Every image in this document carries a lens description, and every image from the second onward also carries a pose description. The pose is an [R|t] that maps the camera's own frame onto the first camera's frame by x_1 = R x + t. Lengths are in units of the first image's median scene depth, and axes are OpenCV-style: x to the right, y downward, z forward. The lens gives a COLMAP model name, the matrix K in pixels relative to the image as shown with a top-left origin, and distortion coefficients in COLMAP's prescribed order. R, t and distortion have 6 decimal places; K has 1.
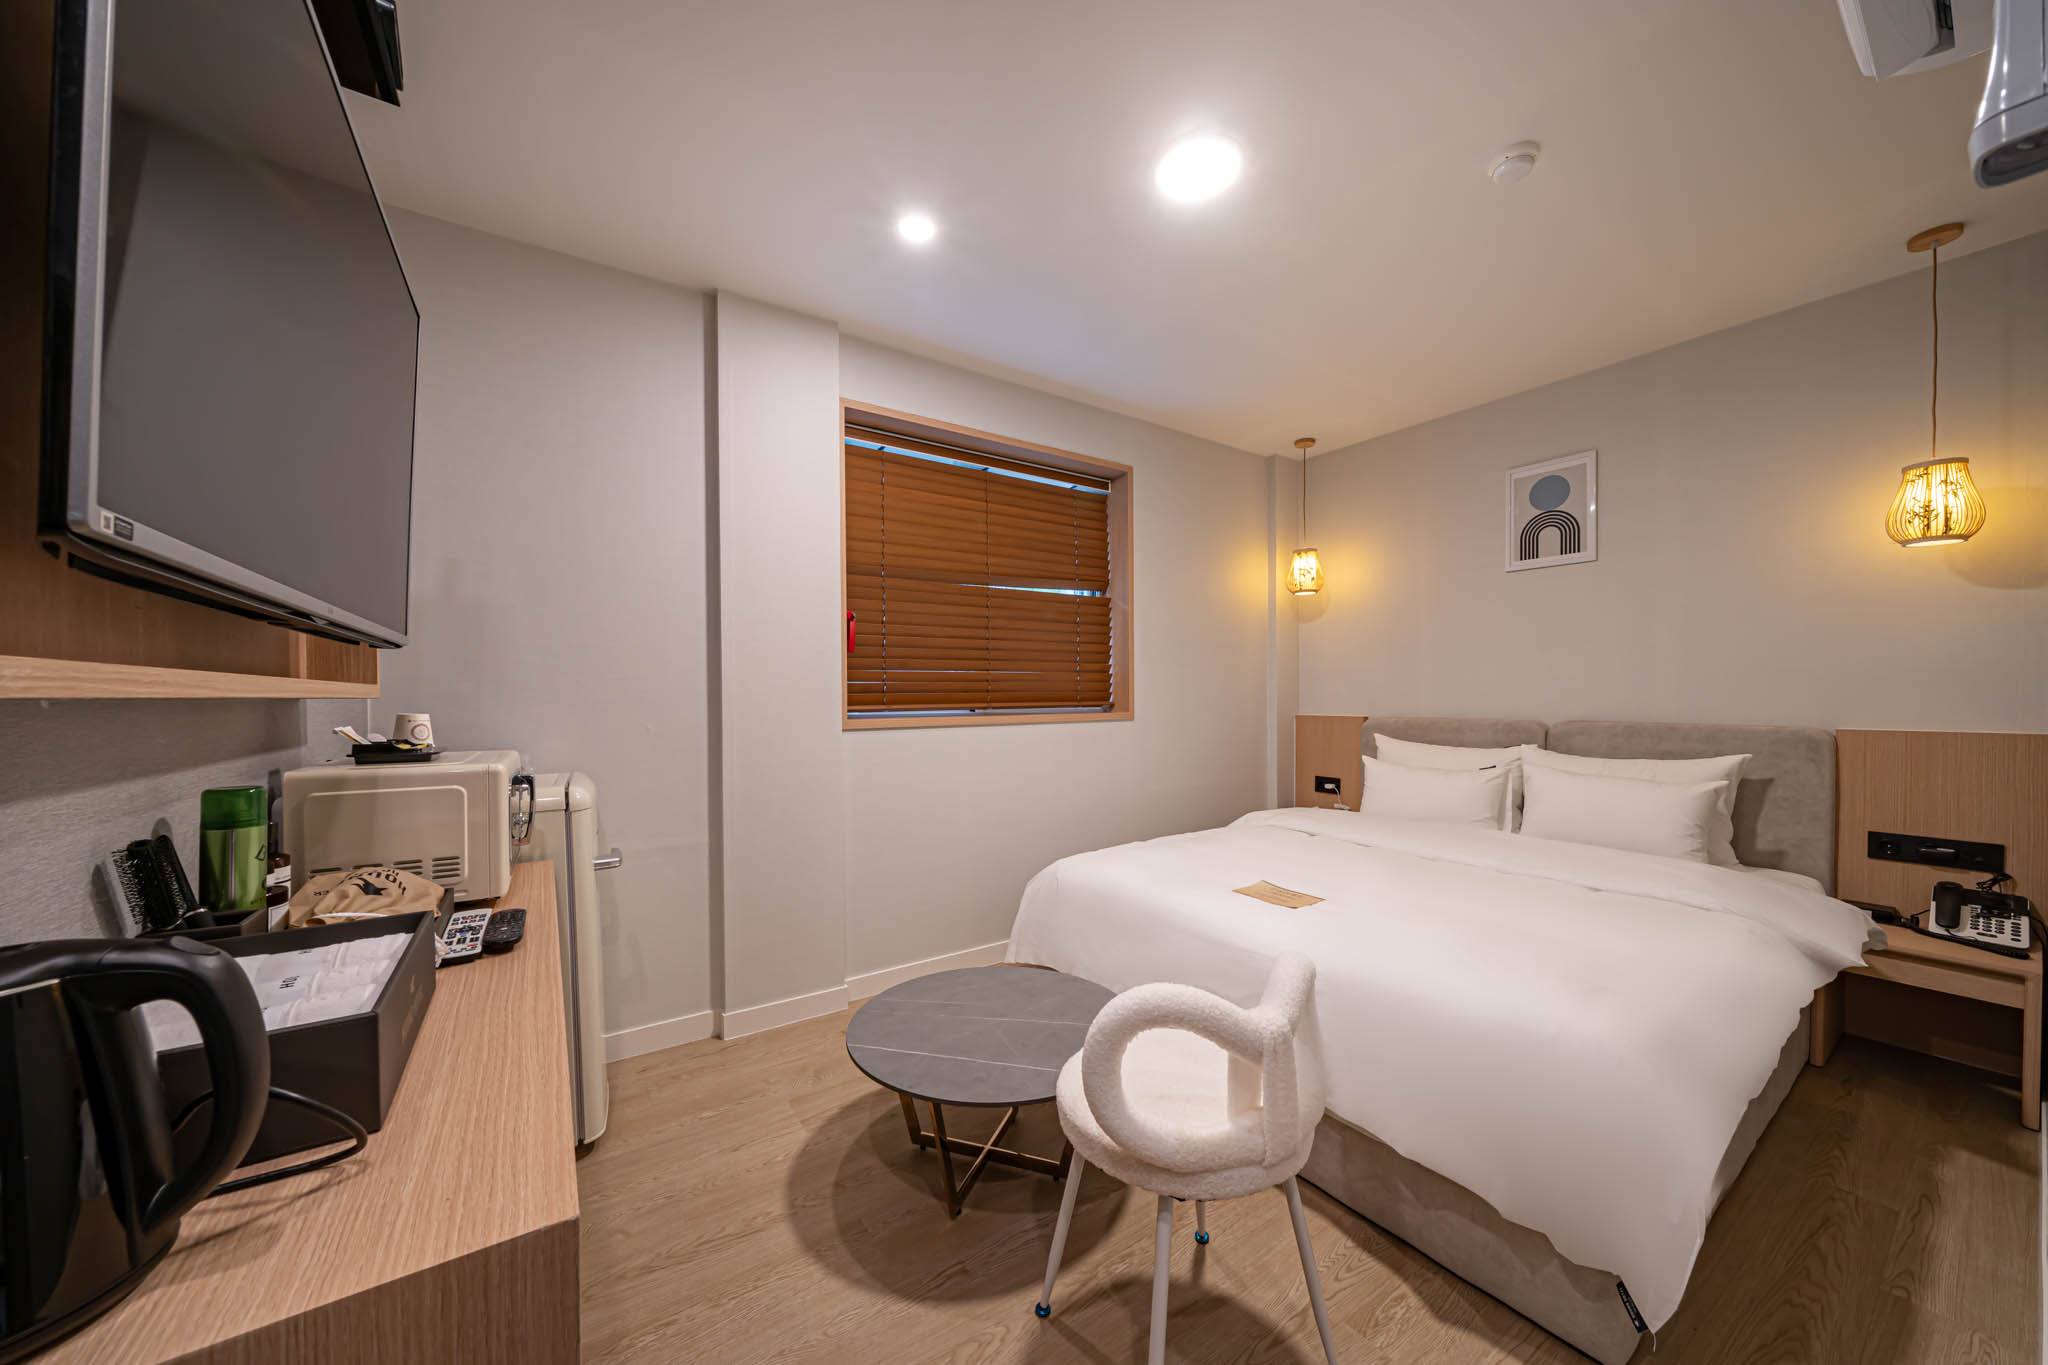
lens RADIAL K [[695.5, 0, 1038.0], [0, 695.5, 701.4], [0, 0, 1]] dist [-0.000148, -0.000007]
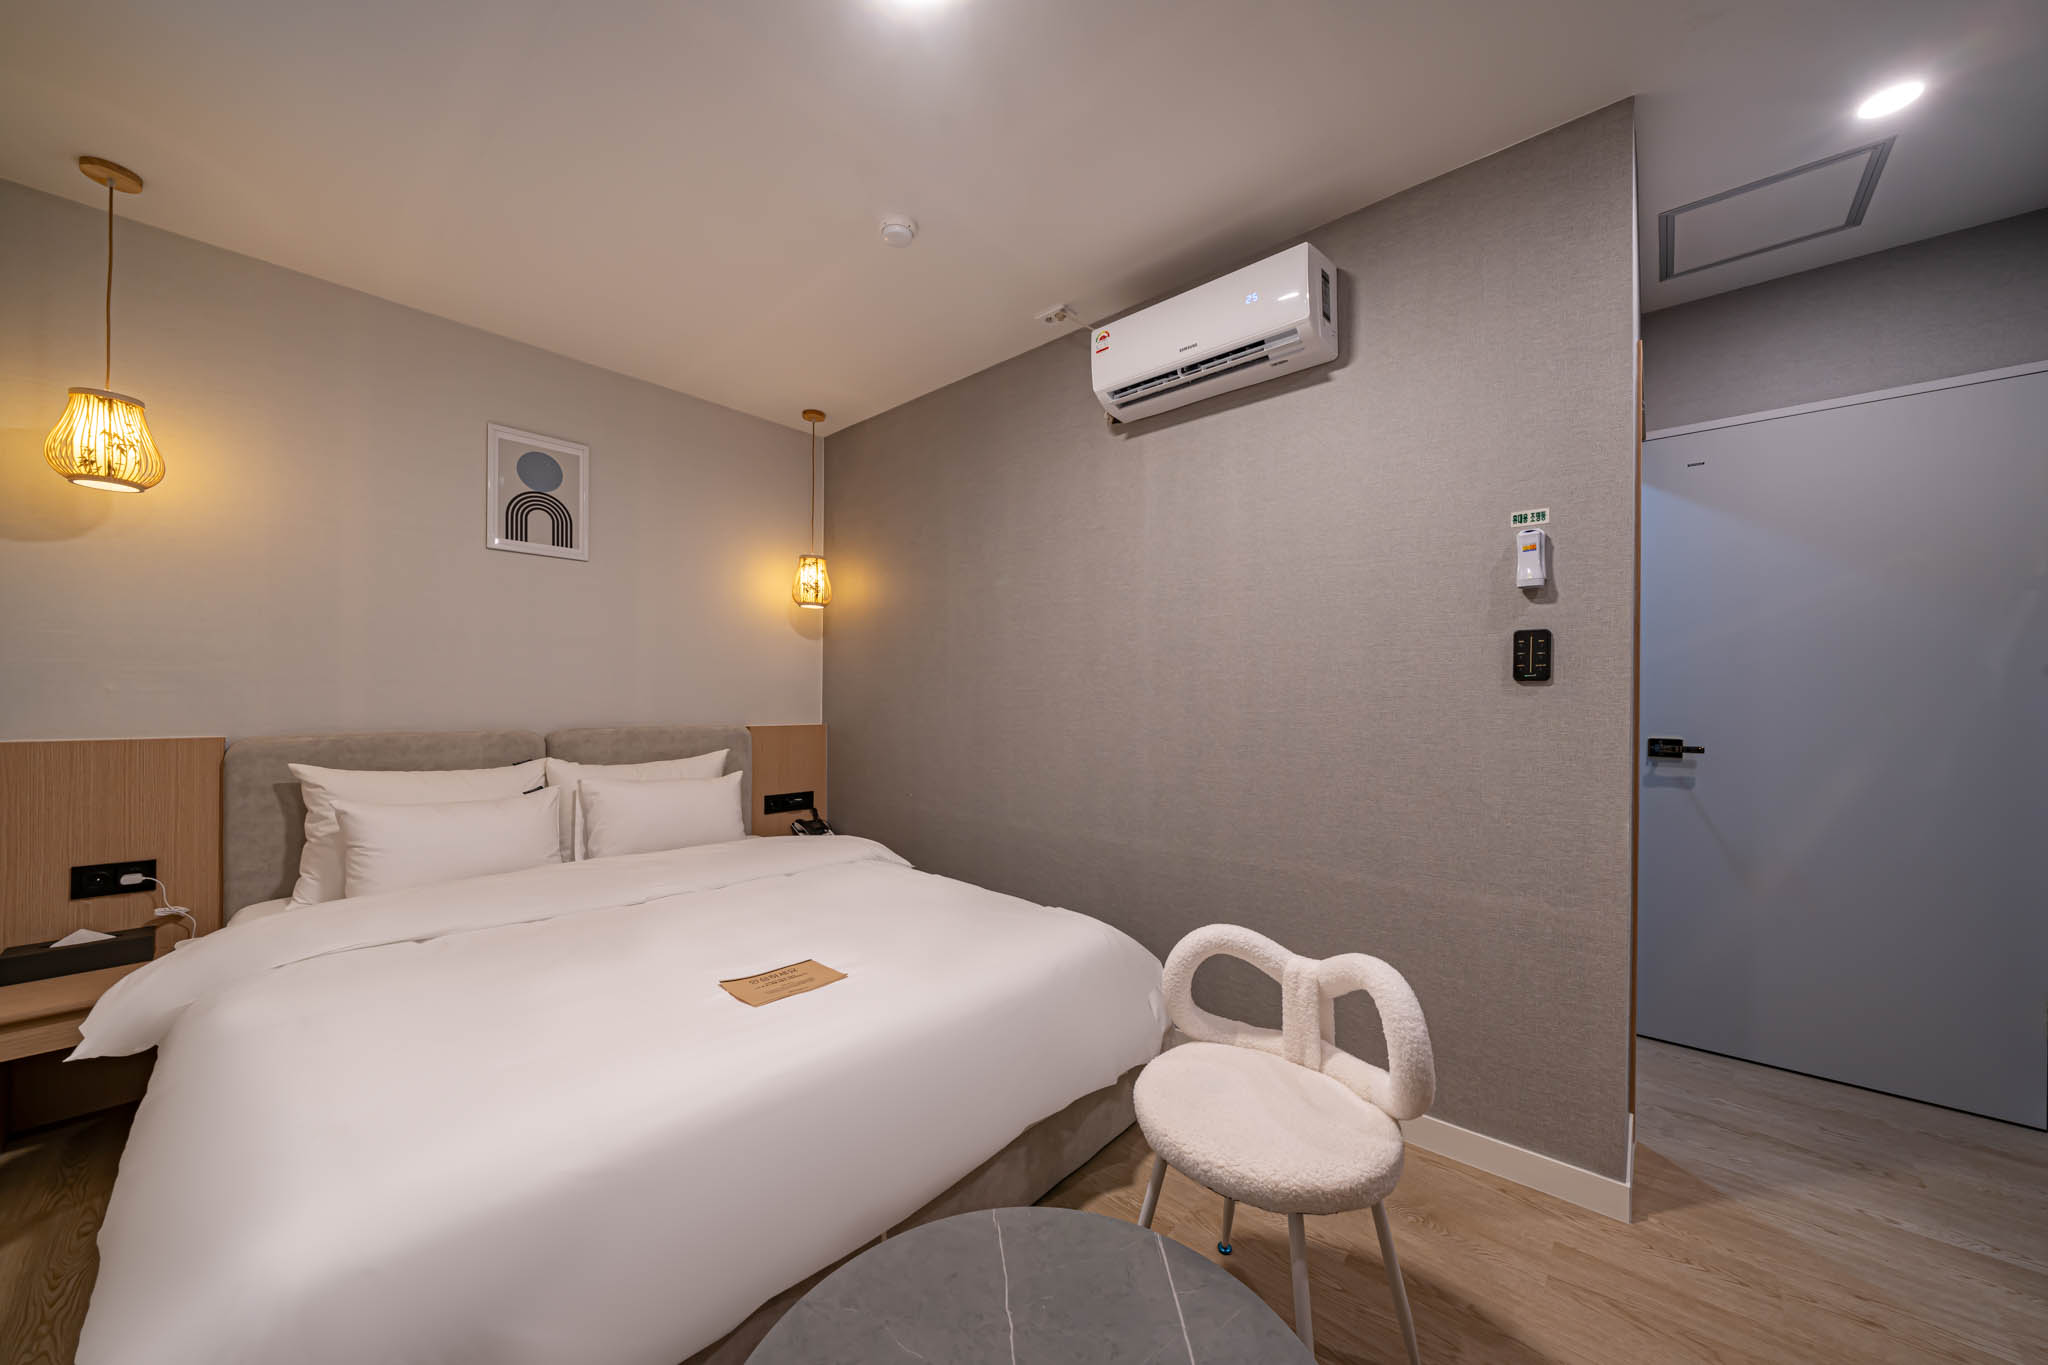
lens RADIAL K [[695.5, 0, 1038.0], [0, 695.5, 701.4], [0, 0, 1]] dist [-0.000148, -0.000007]
pose [[-0.211268, 0.003830, 0.977421, -0.261223], [0.004749, 0.999985, -0.002892, -0.002657], [-0.977417, 0.004031, -0.211282, 0.574451]]
